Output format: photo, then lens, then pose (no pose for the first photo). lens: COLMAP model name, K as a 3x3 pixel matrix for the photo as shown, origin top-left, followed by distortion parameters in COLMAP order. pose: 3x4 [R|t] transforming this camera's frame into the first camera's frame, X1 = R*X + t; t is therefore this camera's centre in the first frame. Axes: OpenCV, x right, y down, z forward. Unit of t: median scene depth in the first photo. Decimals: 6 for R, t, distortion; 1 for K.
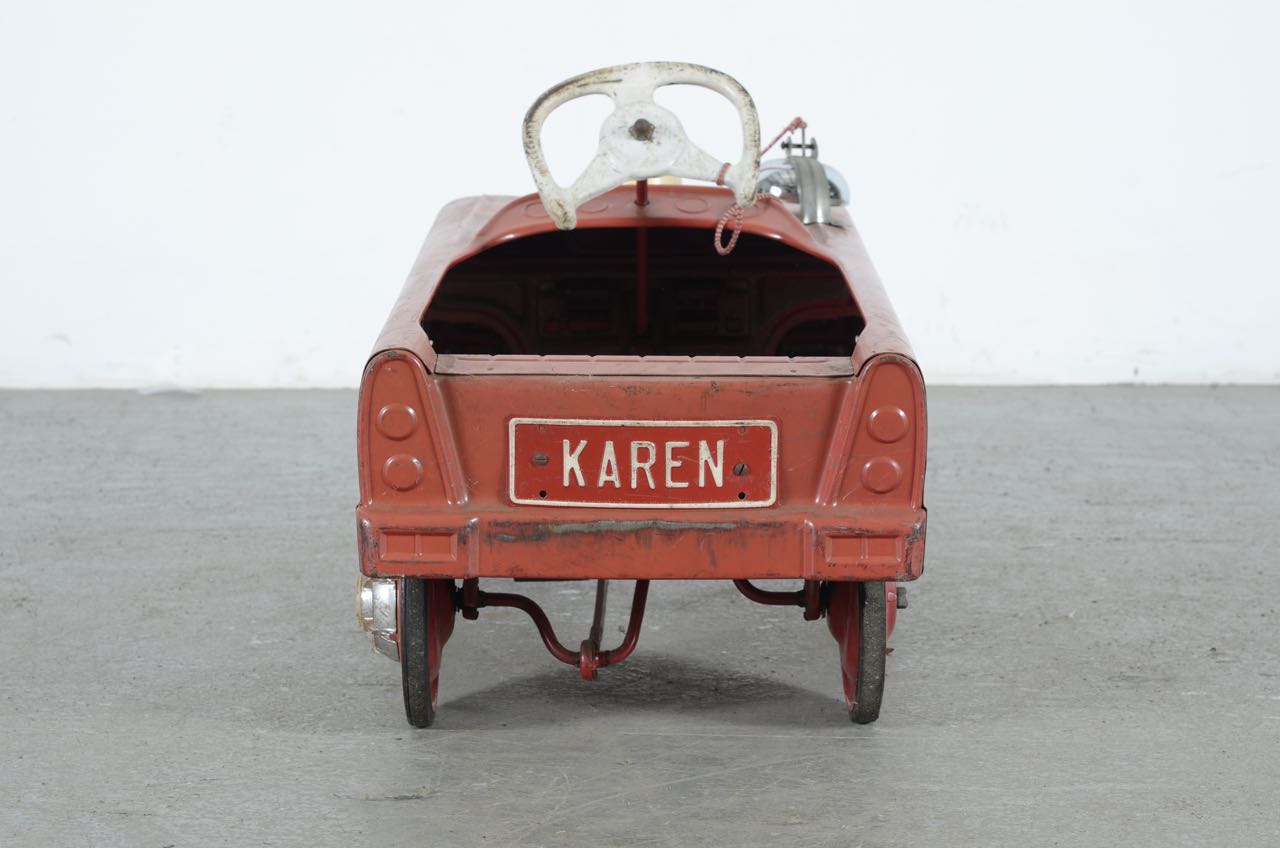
lens RADIAL K [[3195.3, 0, 638.3], [0, 3195.3, 421.1], [0, 0, 1]] dist [0.029502, 0.000000]
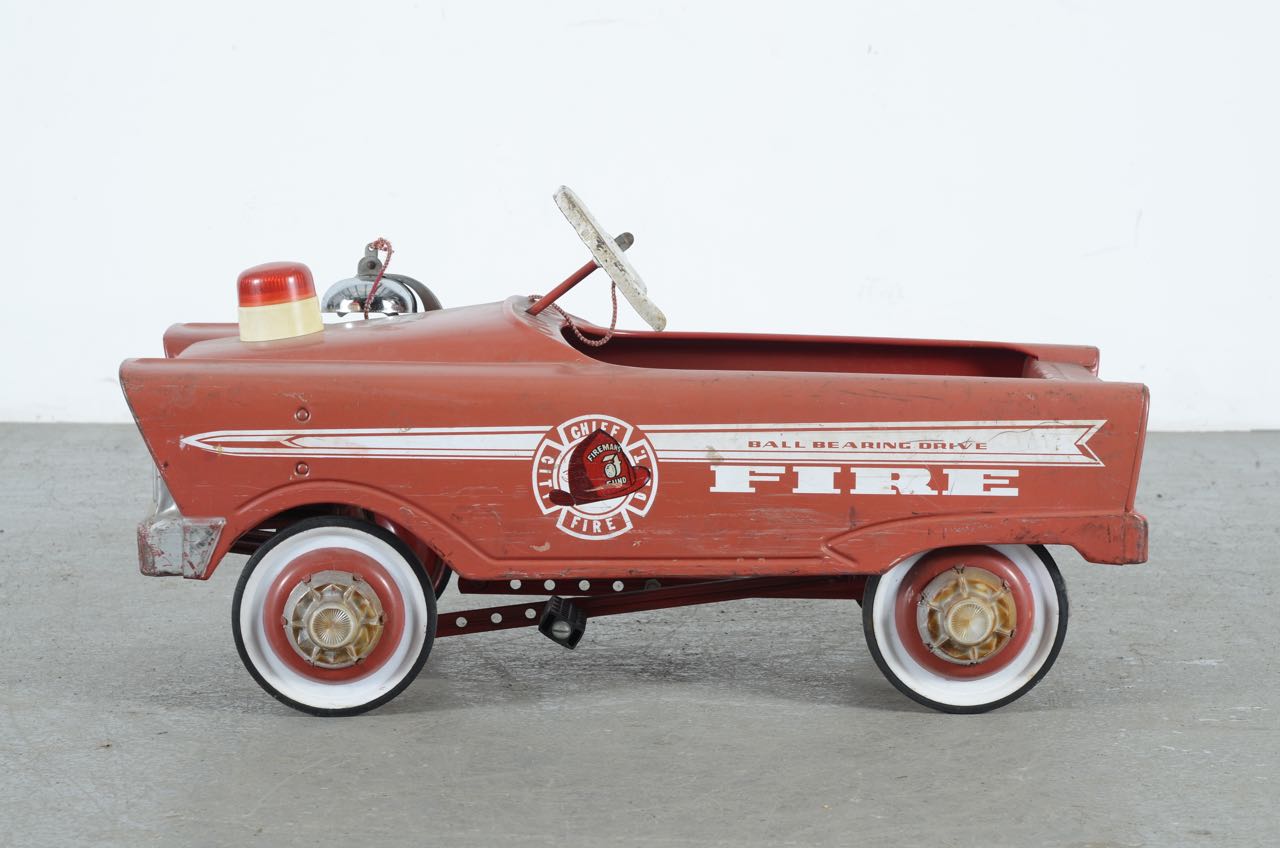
lens RADIAL K [[3195.3, 0, 641.6], [0, 3195.3, 427.8], [0, 0, 1]] dist [0.029502, 0.000000]
pose [[0.999671, 0.012051, -0.022663, 0.068753], [-0.012561, 0.999667, -0.022530, 0.024603], [0.022384, 0.022807, 0.999489, -0.288752]]
